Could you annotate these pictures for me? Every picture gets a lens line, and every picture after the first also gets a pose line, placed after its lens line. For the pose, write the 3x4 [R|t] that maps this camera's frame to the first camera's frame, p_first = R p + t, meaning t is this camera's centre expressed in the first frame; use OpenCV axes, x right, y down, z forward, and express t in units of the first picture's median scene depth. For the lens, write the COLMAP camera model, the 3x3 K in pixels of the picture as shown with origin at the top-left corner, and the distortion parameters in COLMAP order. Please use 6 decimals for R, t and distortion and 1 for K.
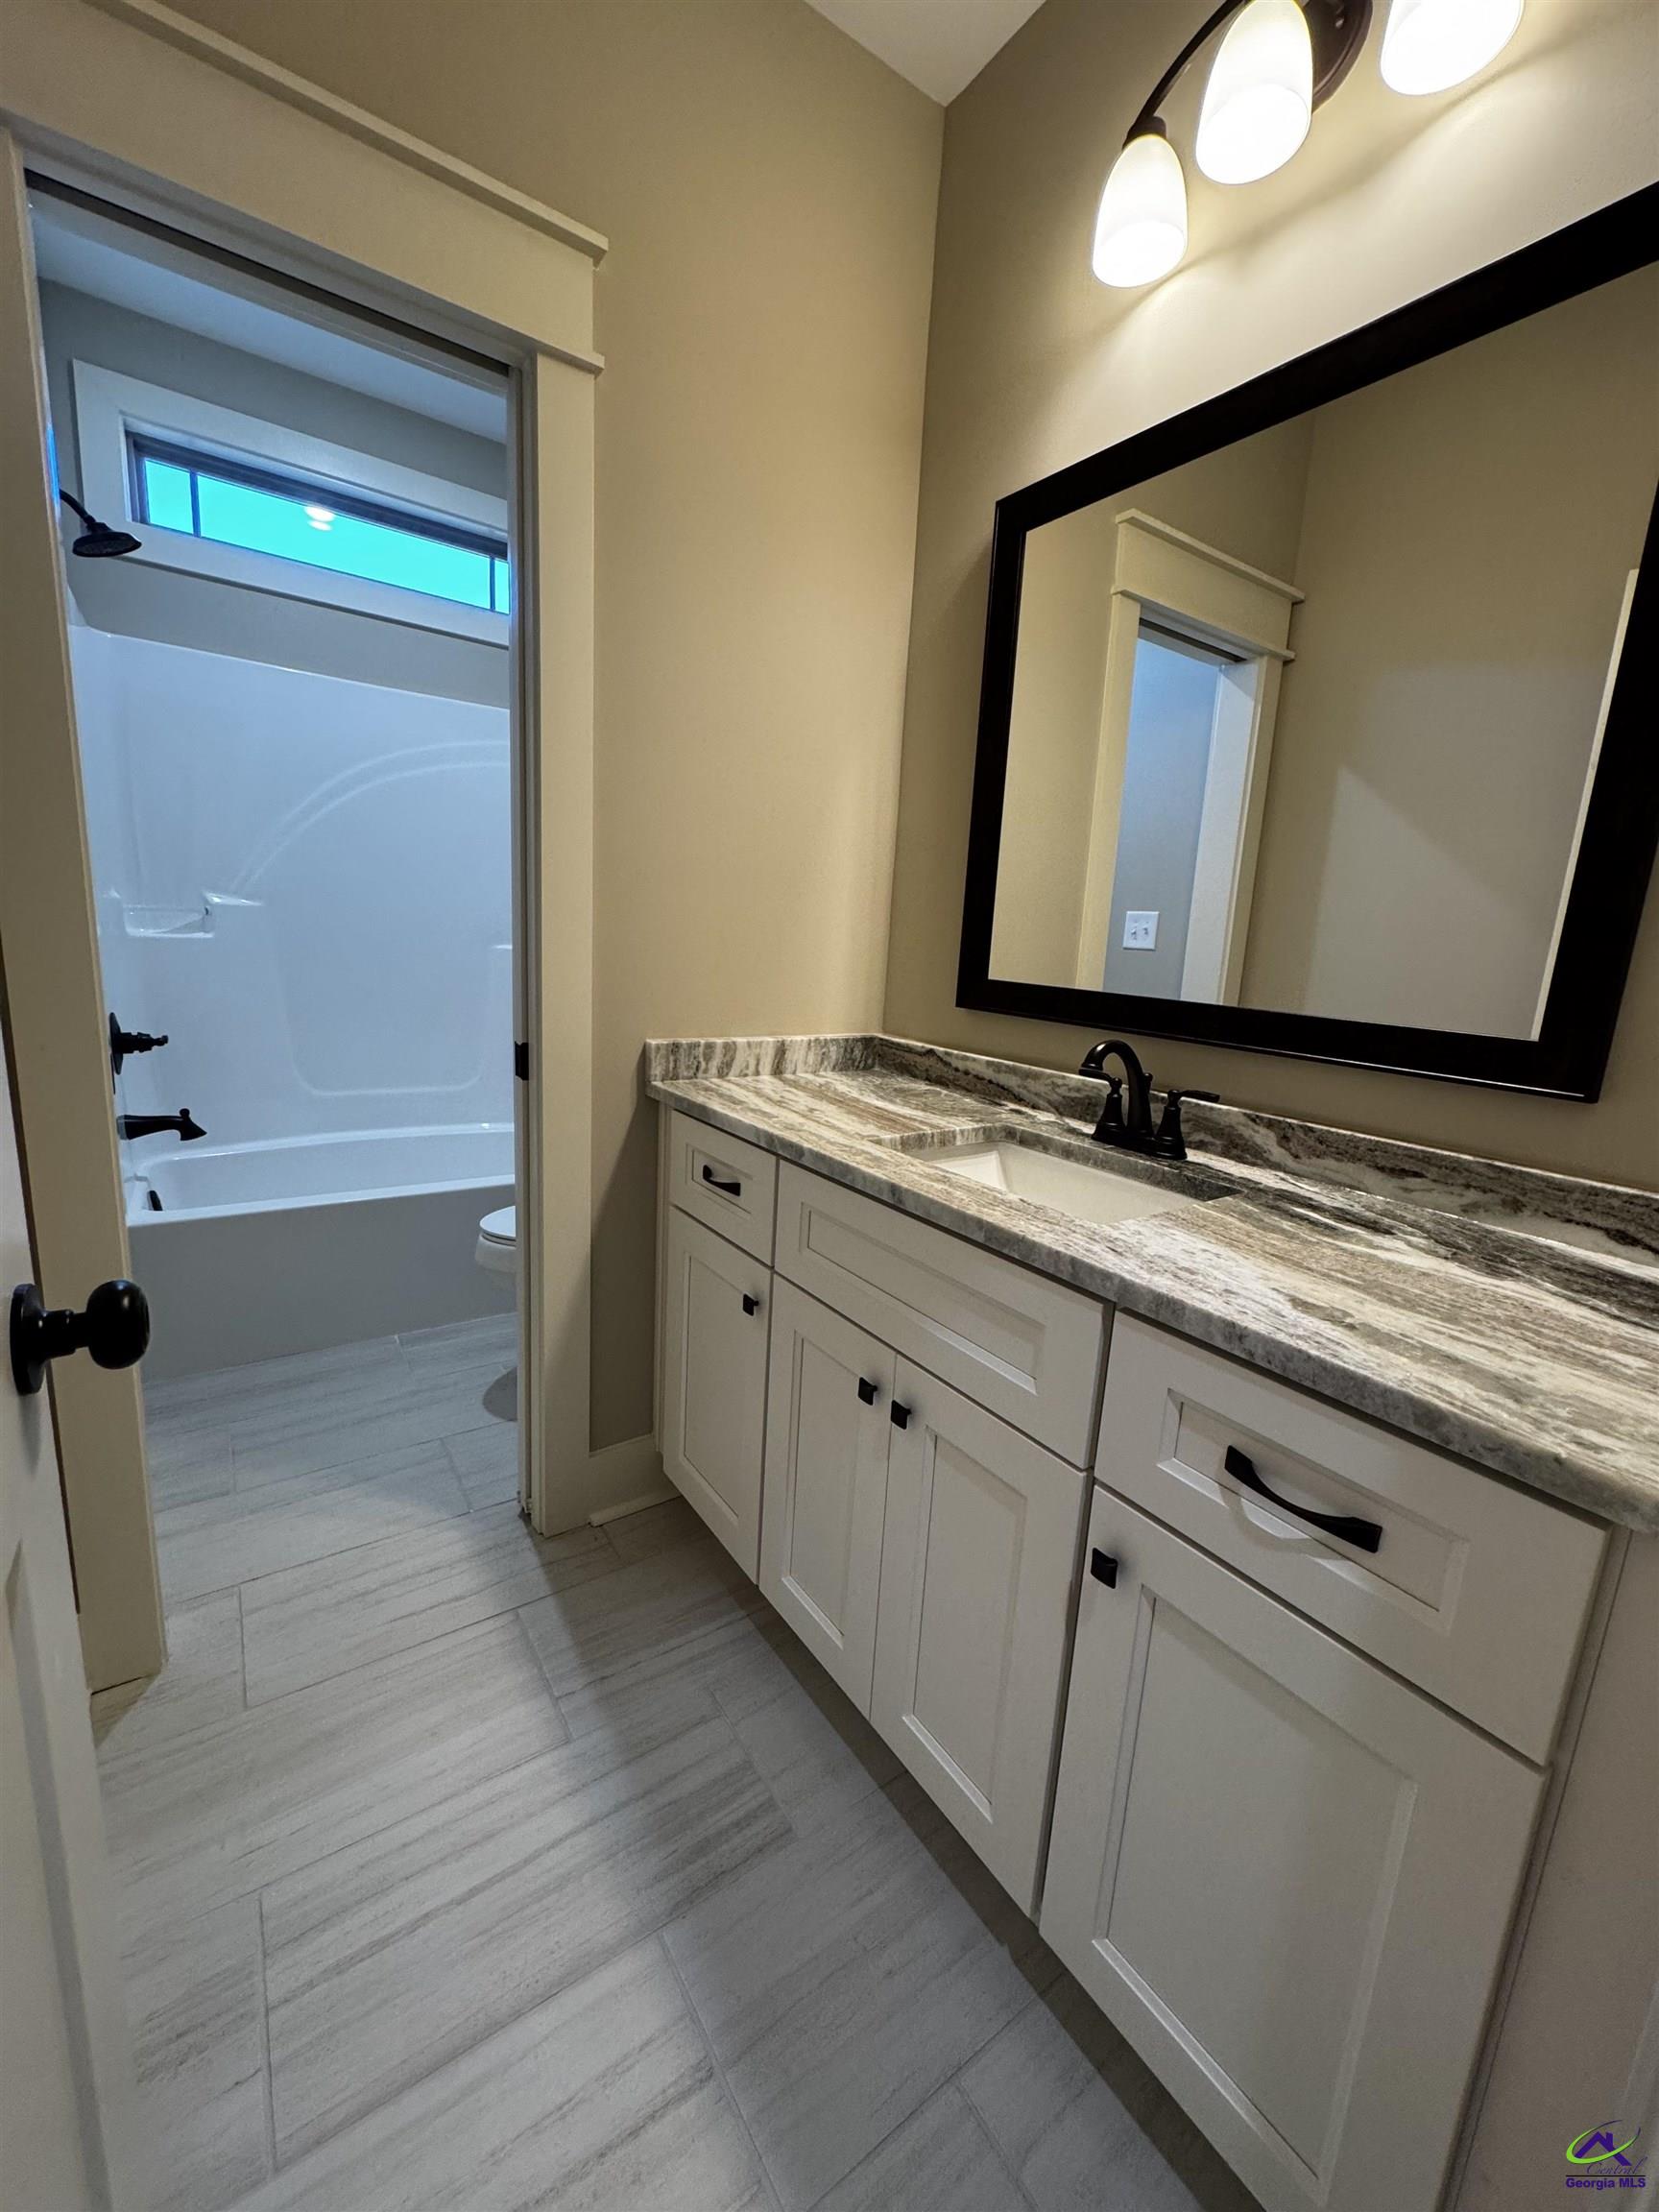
lens RADIAL K [[878.0, 0, 831.7], [0, 878.0, 1098.3], [0, 0, 1]] dist [-0.002487, 0.000654]
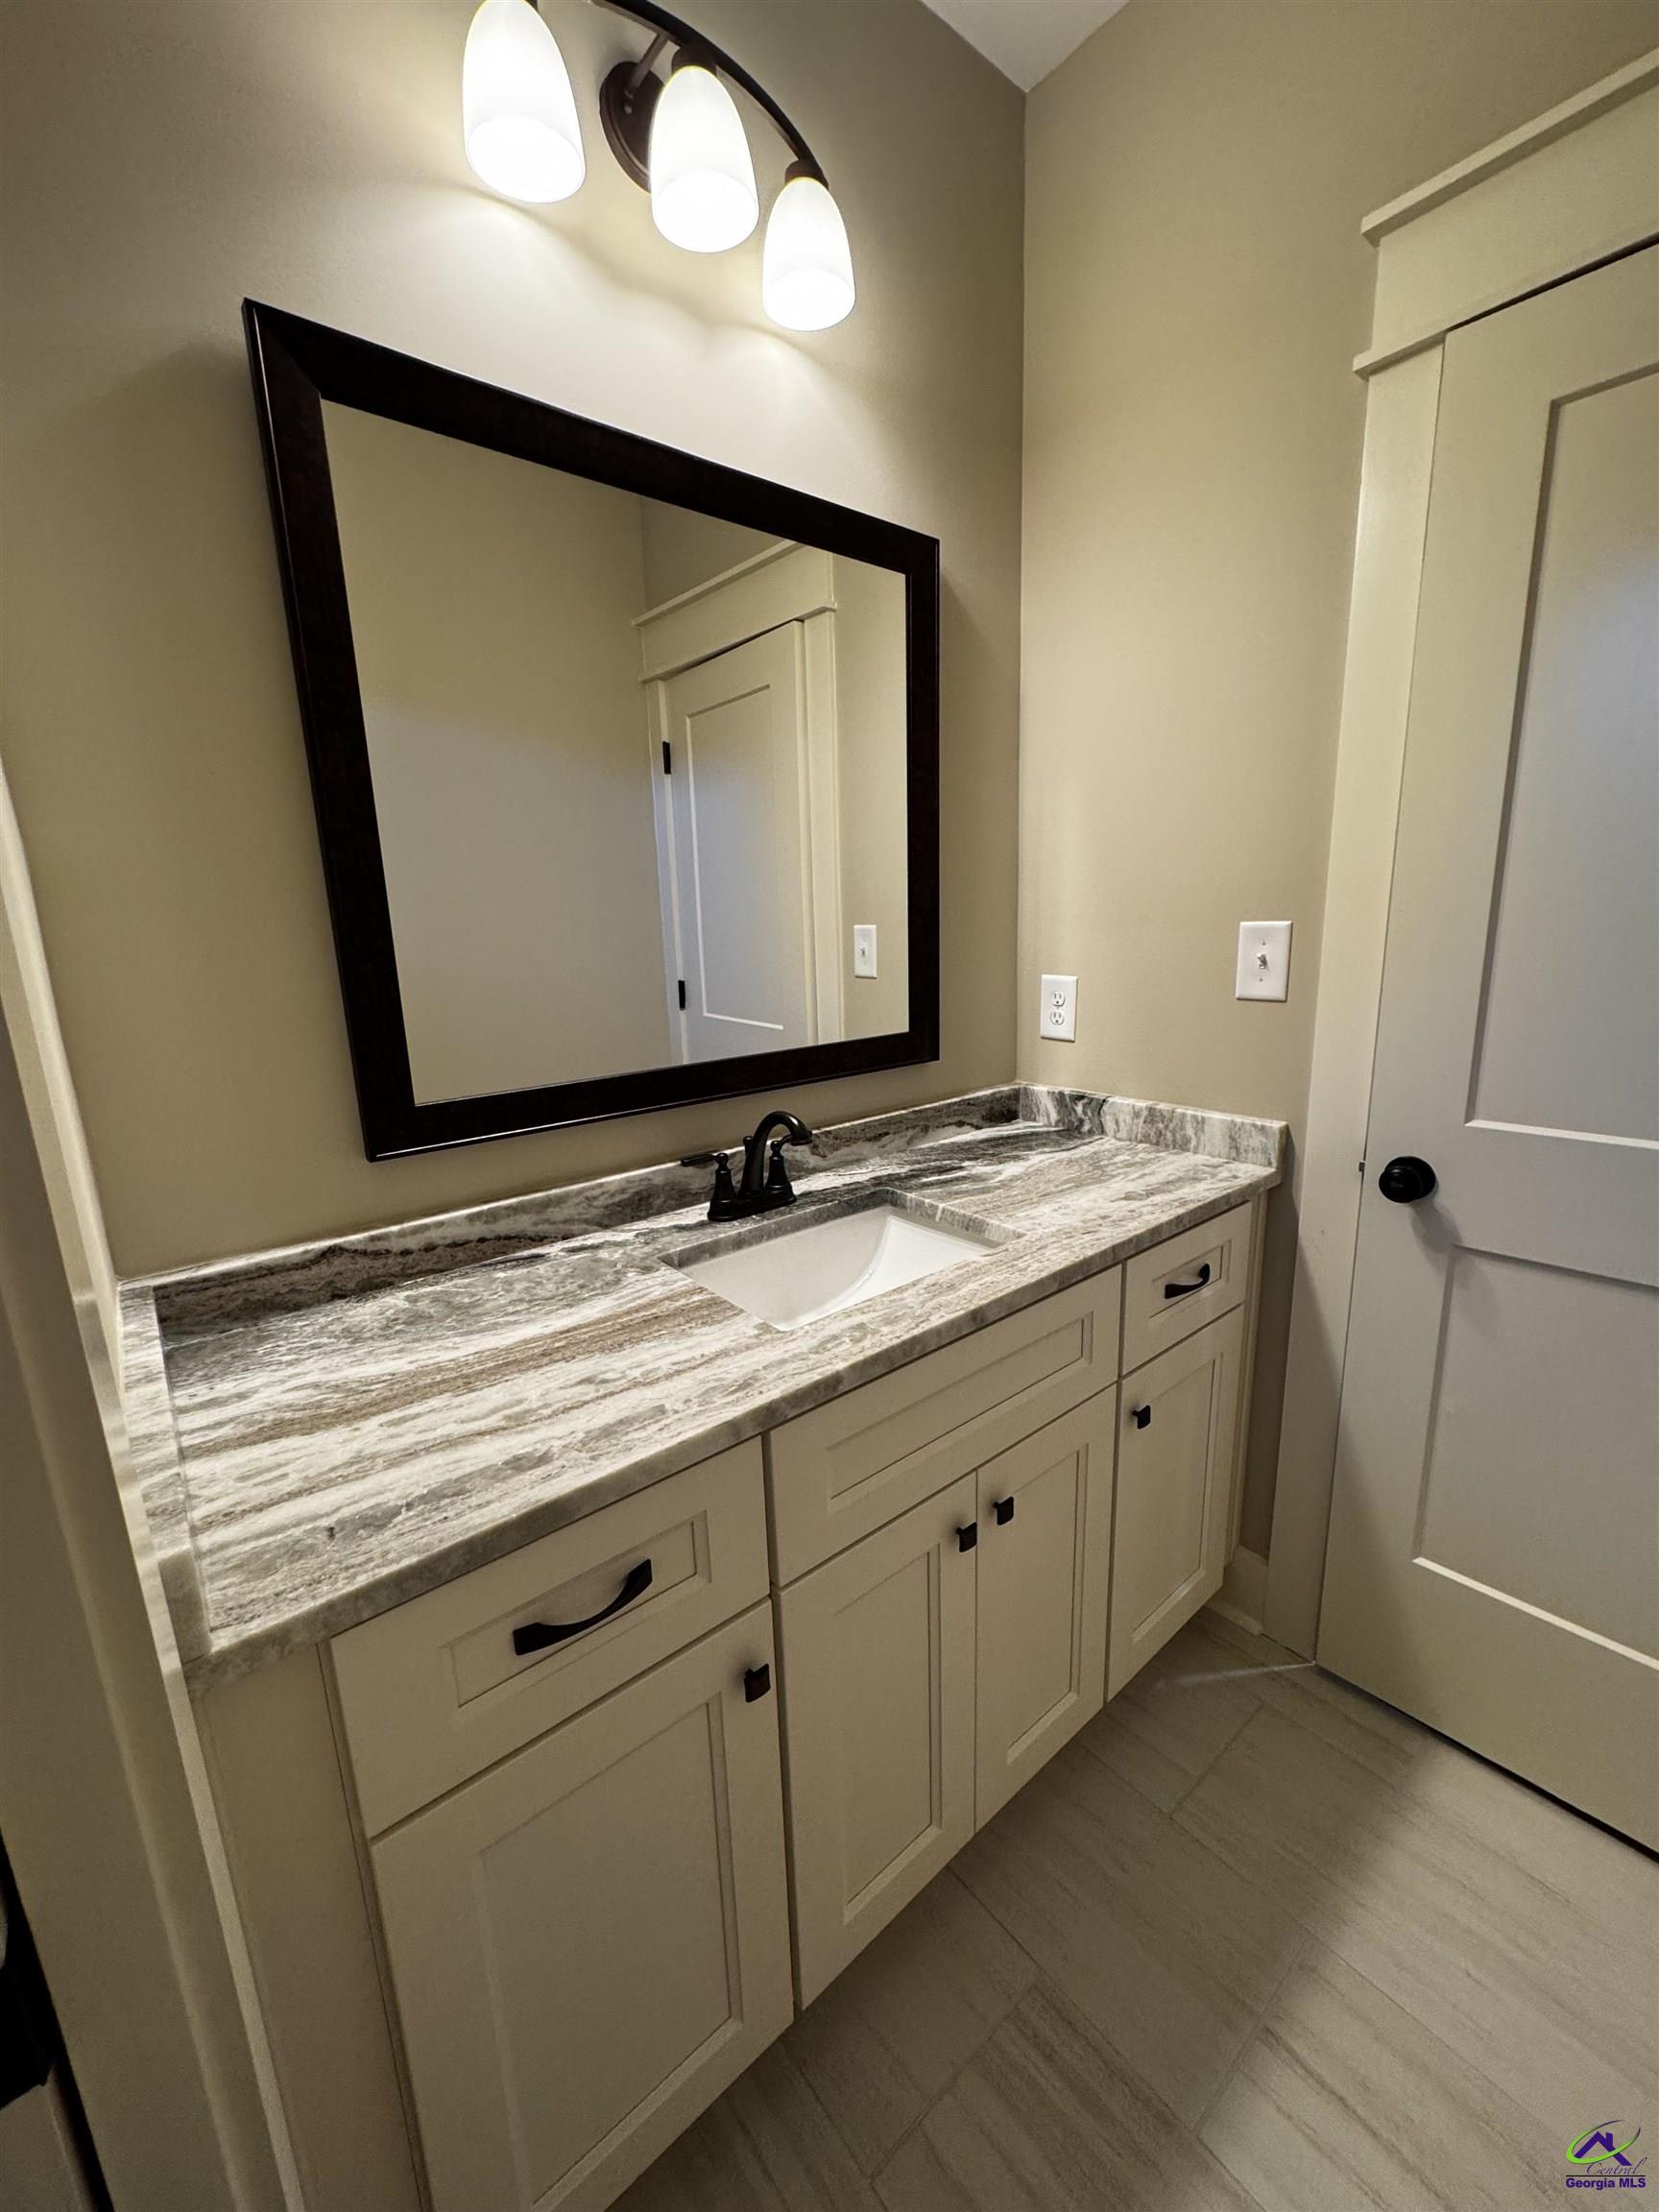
lens RADIAL K [[878.0, 0, 834.4], [0, 878.0, 1101.2], [0, 0, 1]] dist [-0.002487, 0.000654]
pose [[-0.073626, -0.261935, 0.962273, -0.716586], [0.215035, 0.938025, 0.271788, -0.373774], [-0.973827, 0.226933, -0.012737, 1.049801]]
